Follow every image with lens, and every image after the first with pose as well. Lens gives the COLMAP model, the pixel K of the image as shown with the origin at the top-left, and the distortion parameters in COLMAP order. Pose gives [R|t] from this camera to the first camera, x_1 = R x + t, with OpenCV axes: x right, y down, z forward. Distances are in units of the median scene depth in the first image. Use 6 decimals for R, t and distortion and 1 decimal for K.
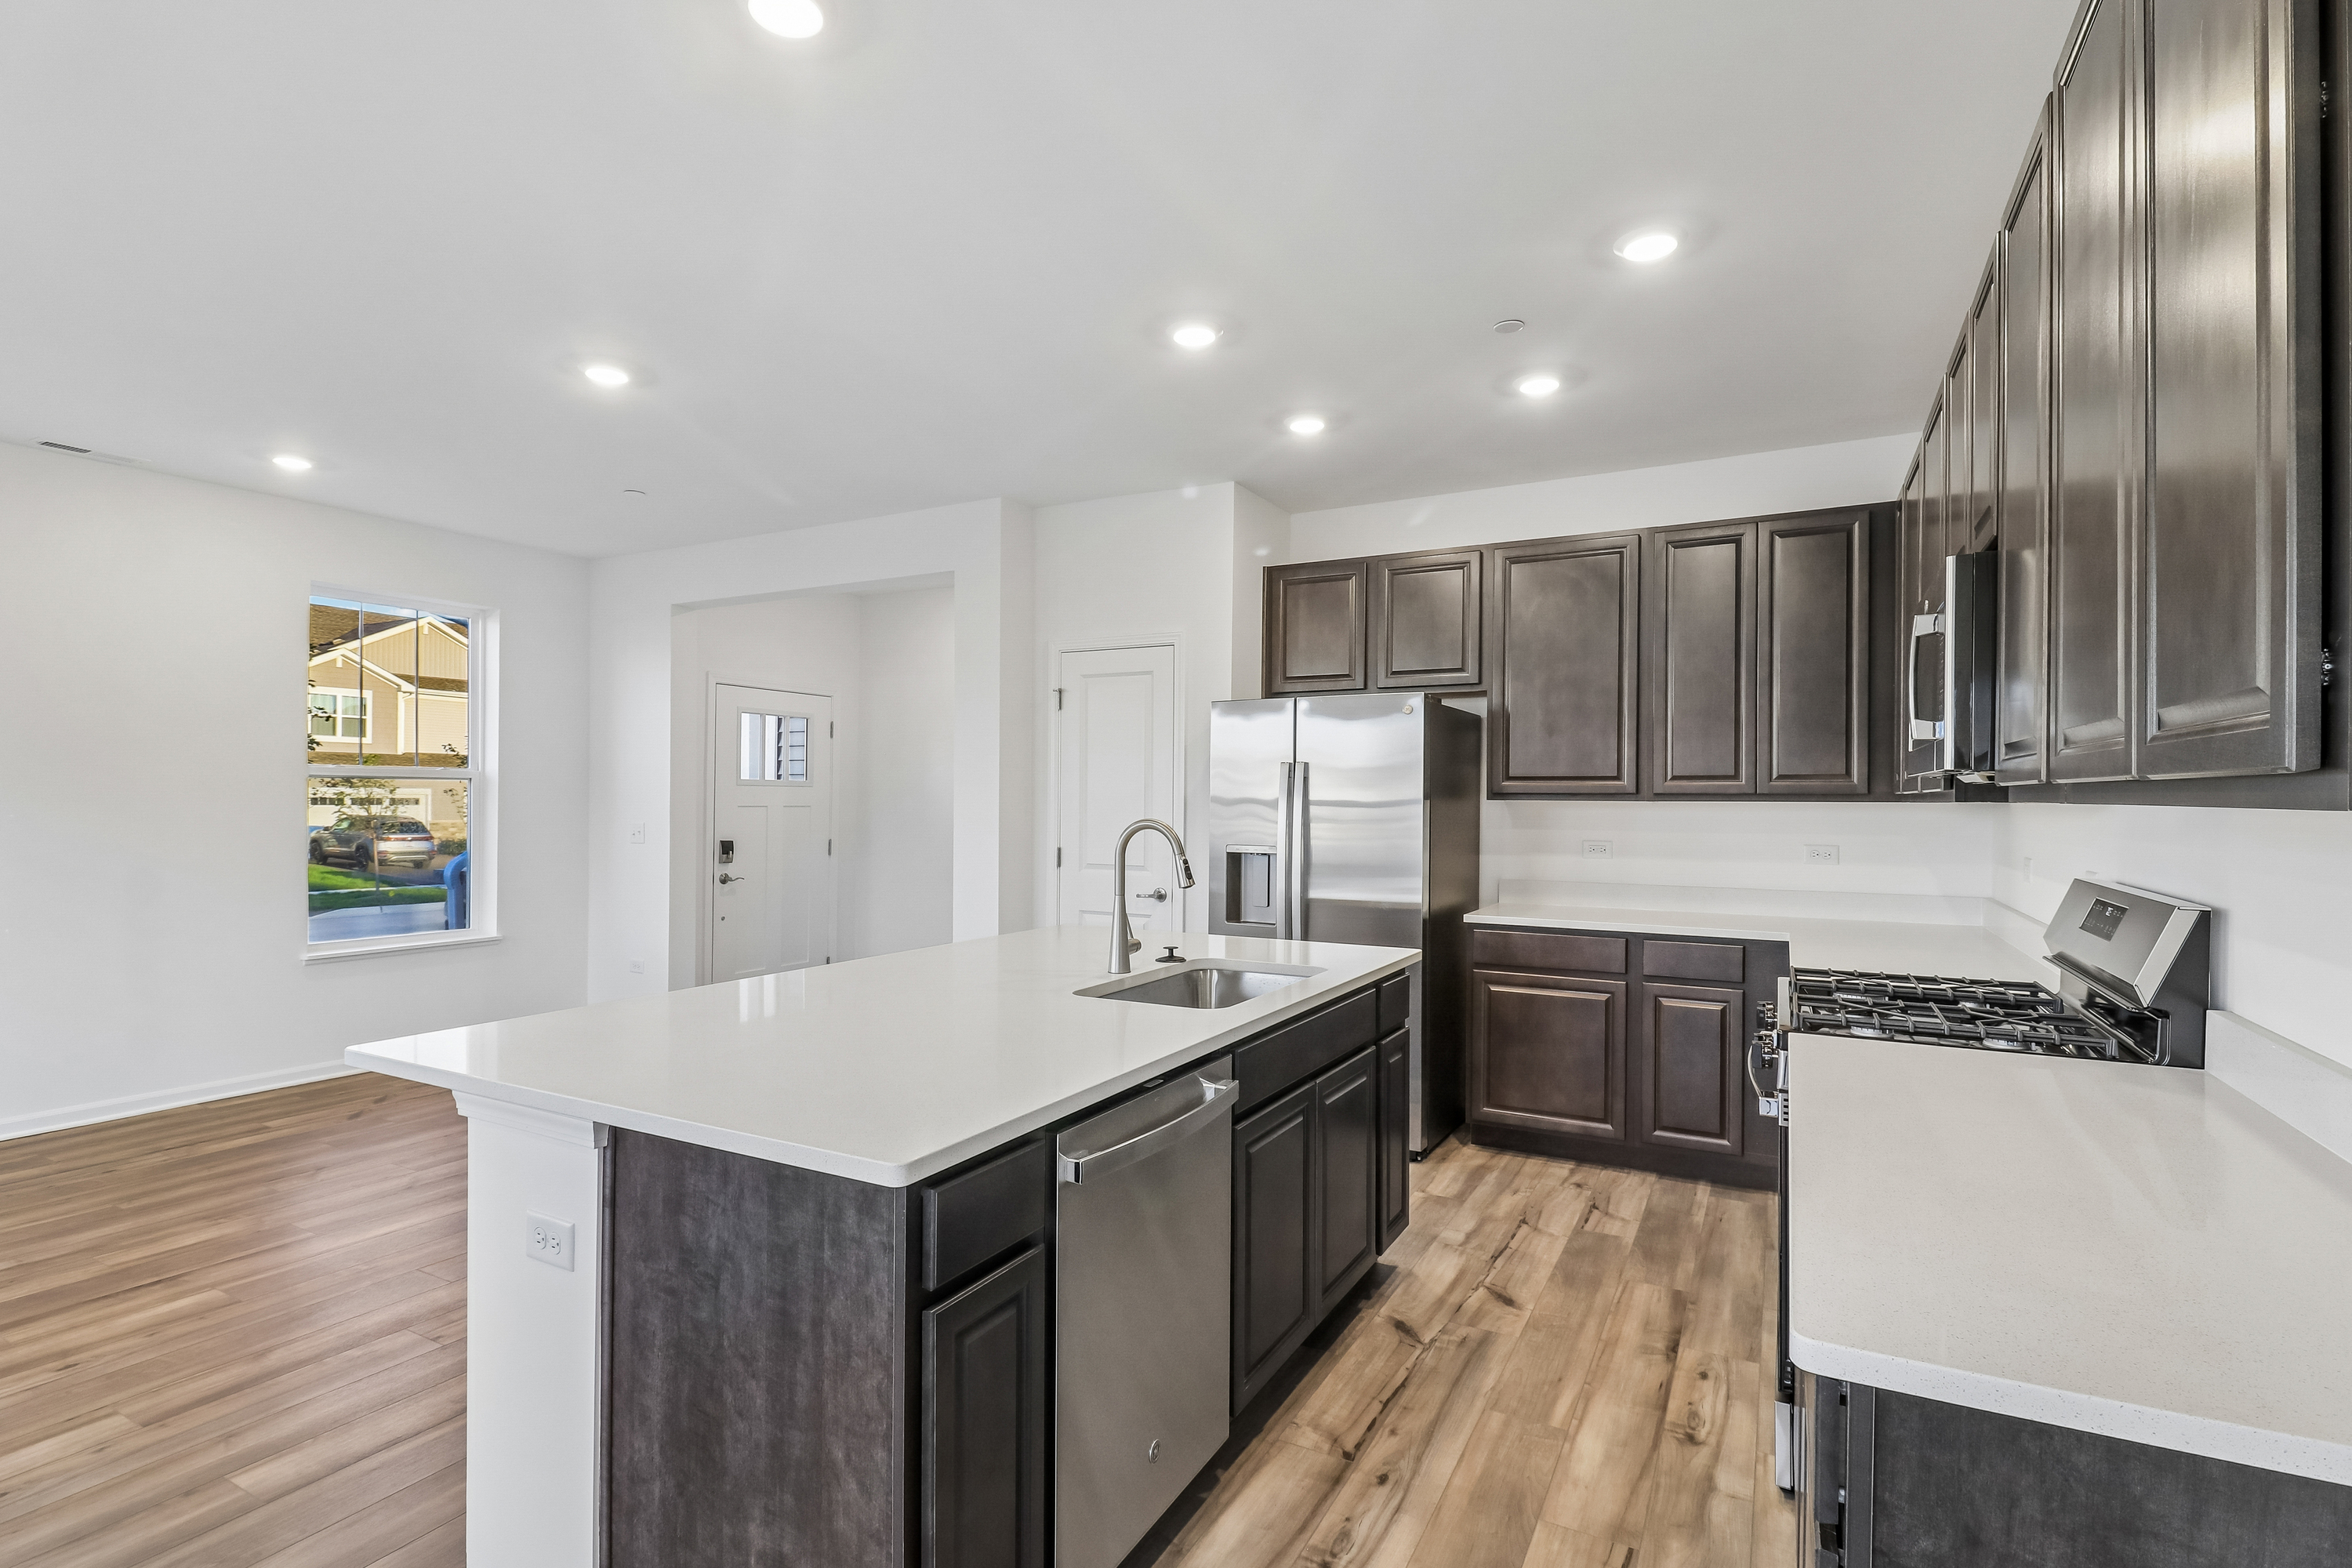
lens RADIAL K [[1115.2, 0, 1175.9], [0, 1115.2, 789.6], [0, 0, 1]] dist [0.020457, -0.015653]
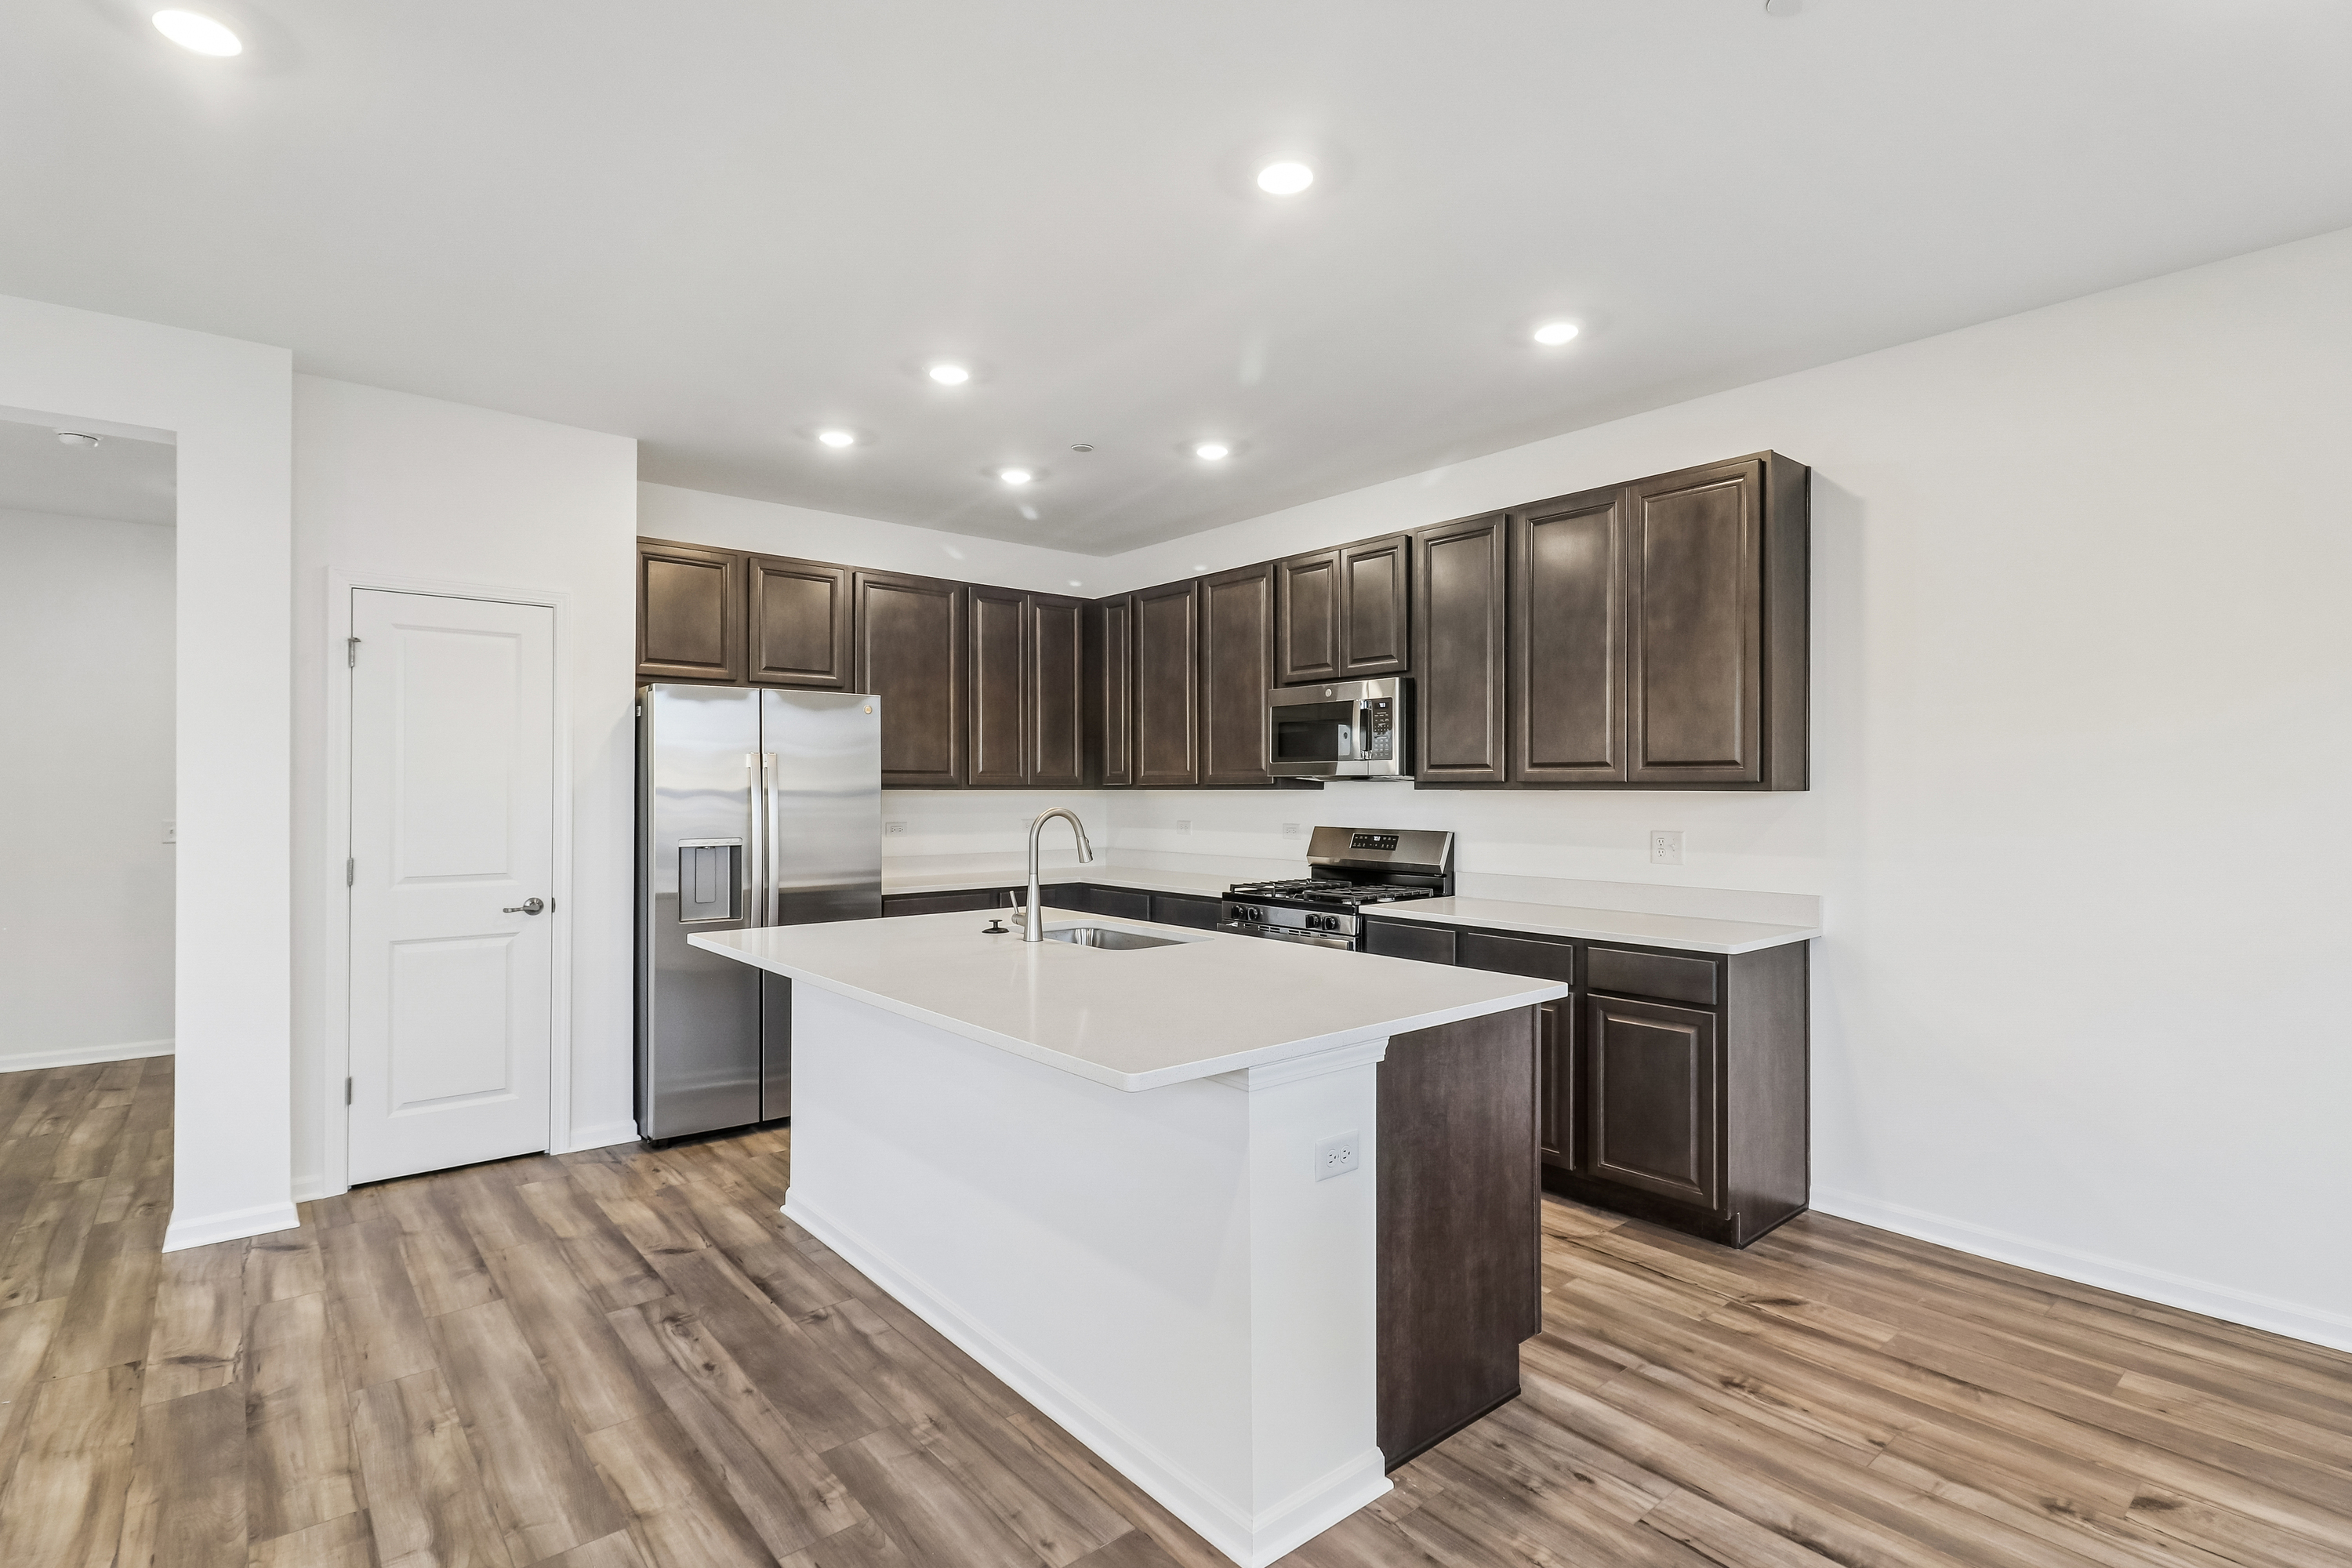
lens RADIAL K [[1115.2, 0, 1175.9], [0, 1115.2, 789.6], [0, 0, 1]] dist [0.020457, -0.015653]
pose [[0.360650, -0.004529, 0.932690, -0.979899], [-0.005024, 0.999964, 0.006798, -0.000765], [-0.932688, -0.007138, 0.360614, 0.409554]]
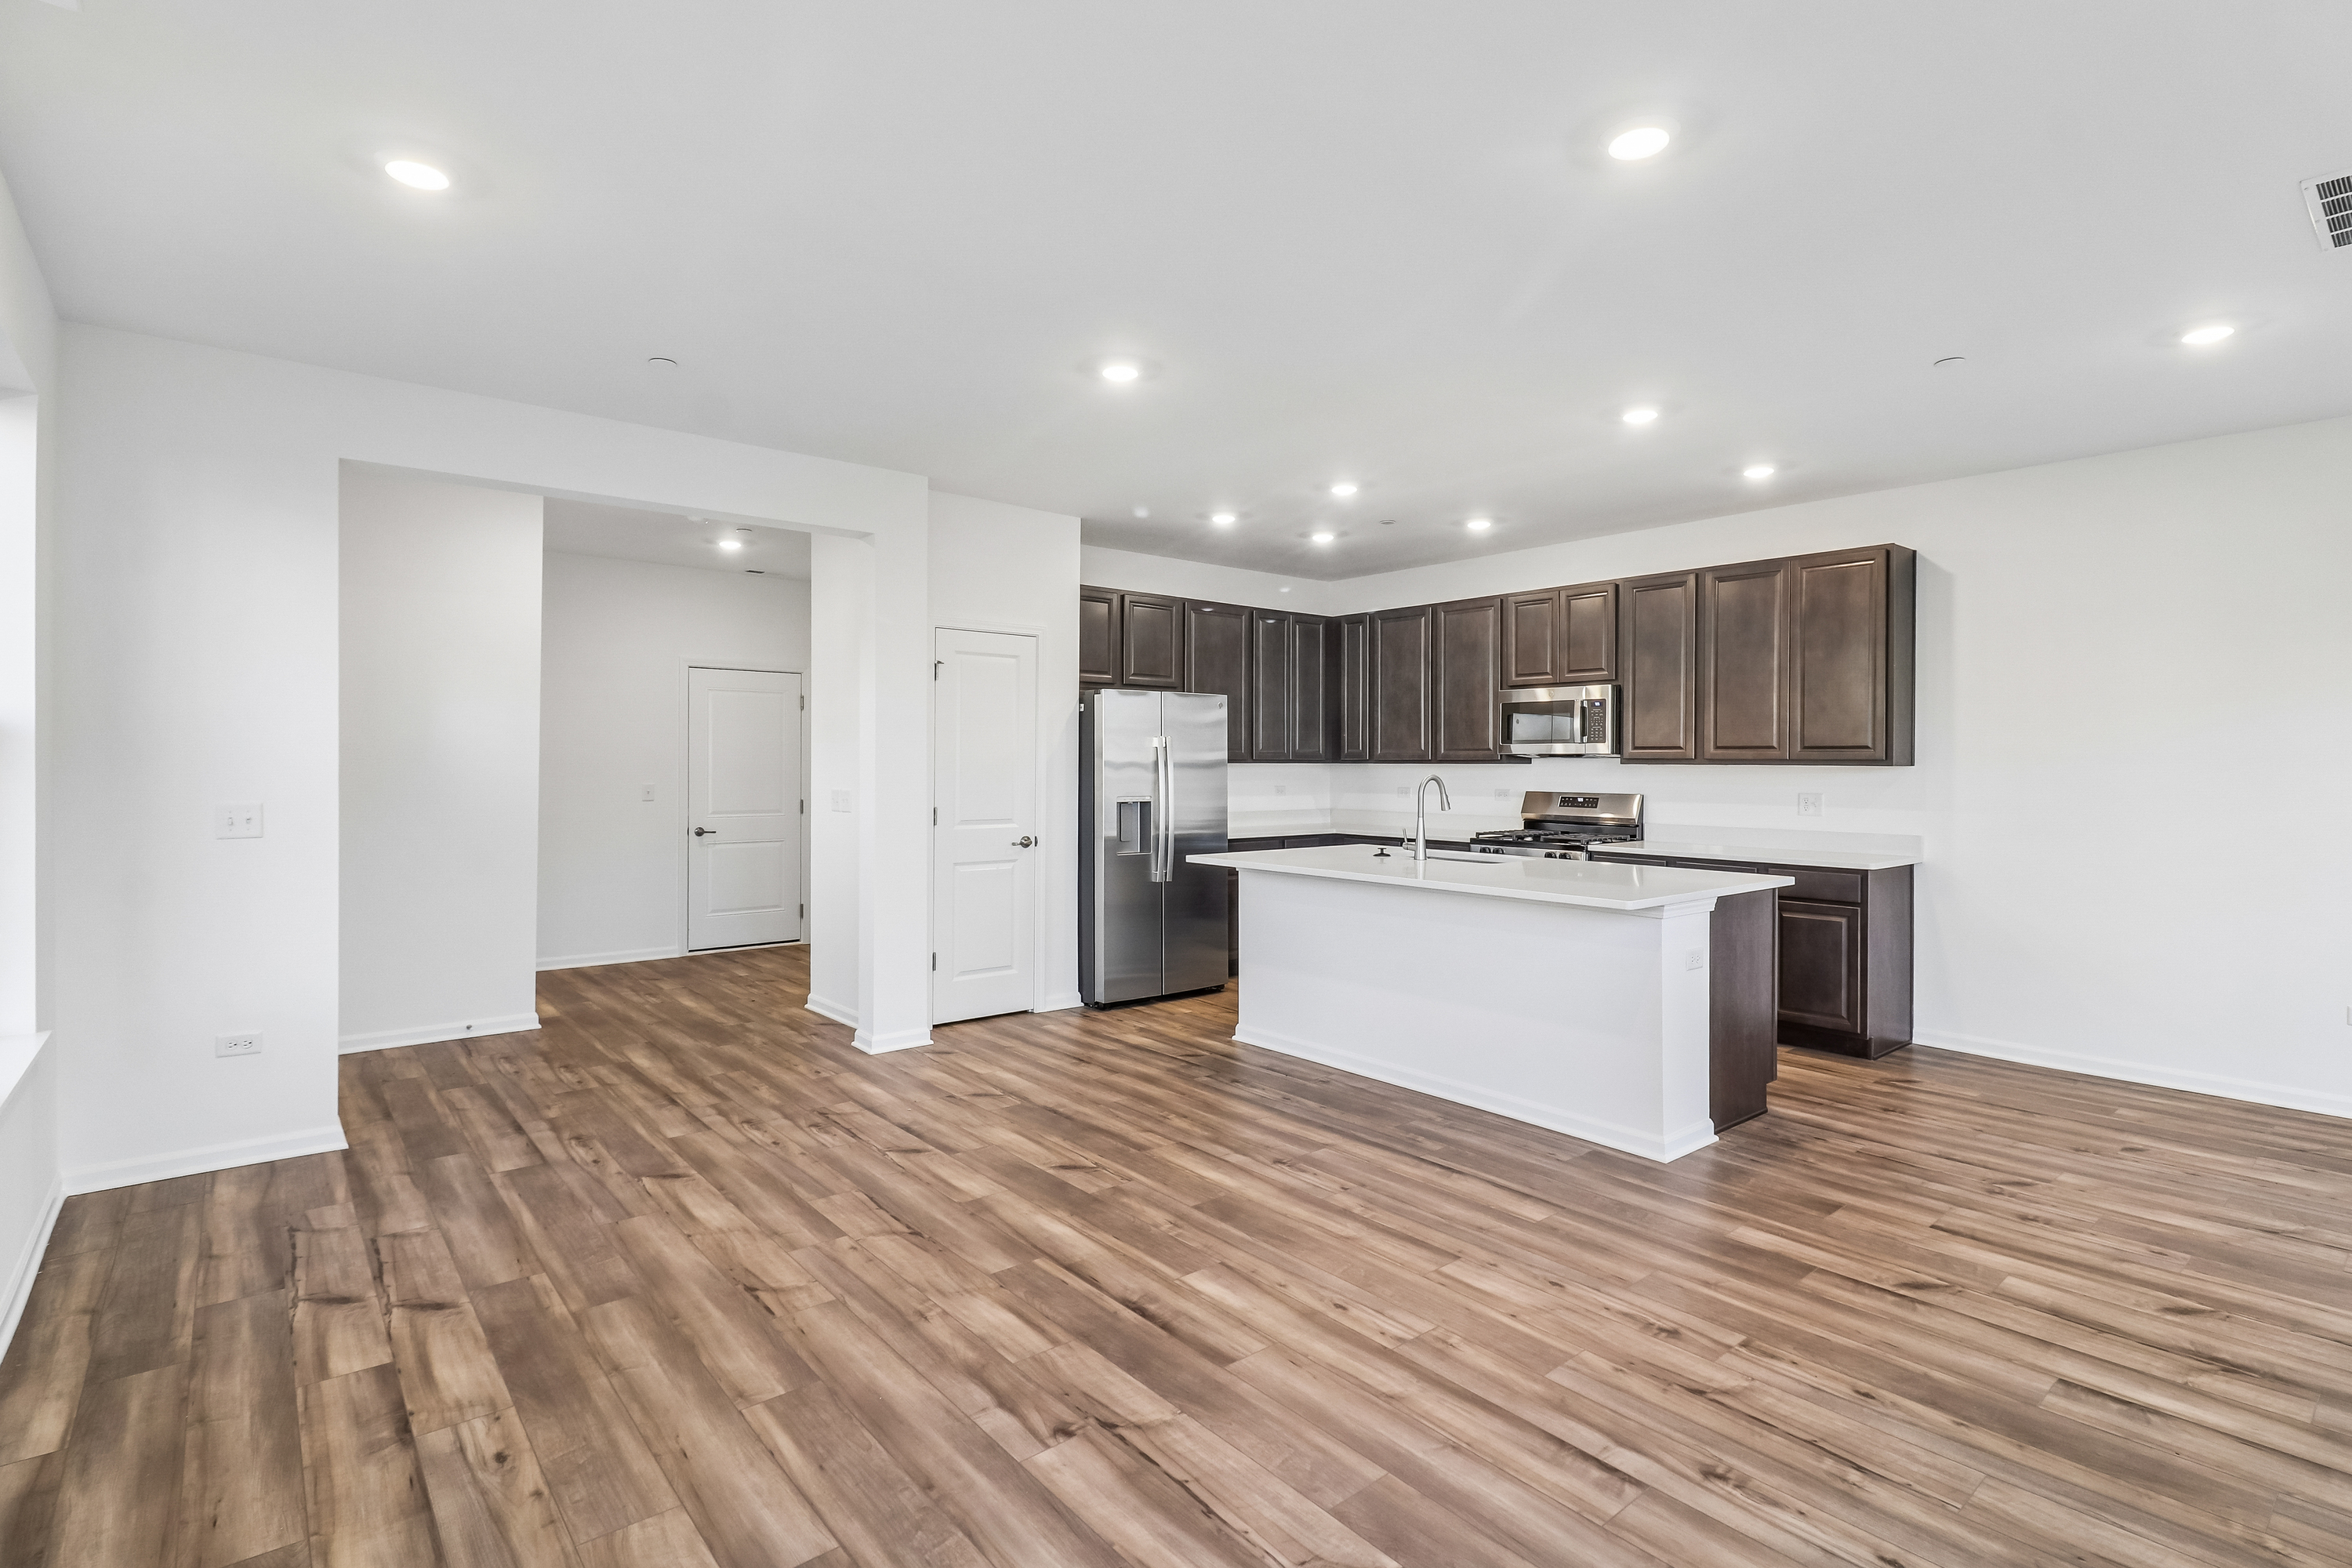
lens RADIAL K [[1125.7, 0, 1175.4], [0, 1125.7, 766.8], [0, 0, 1]] dist [0.021030, -0.016394]
pose [[0.365380, -0.006099, 0.930838, -1.728307], [-0.008498, 0.999915, 0.009888, -0.000999], [-0.930820, -0.011523, 0.365297, 0.645162]]
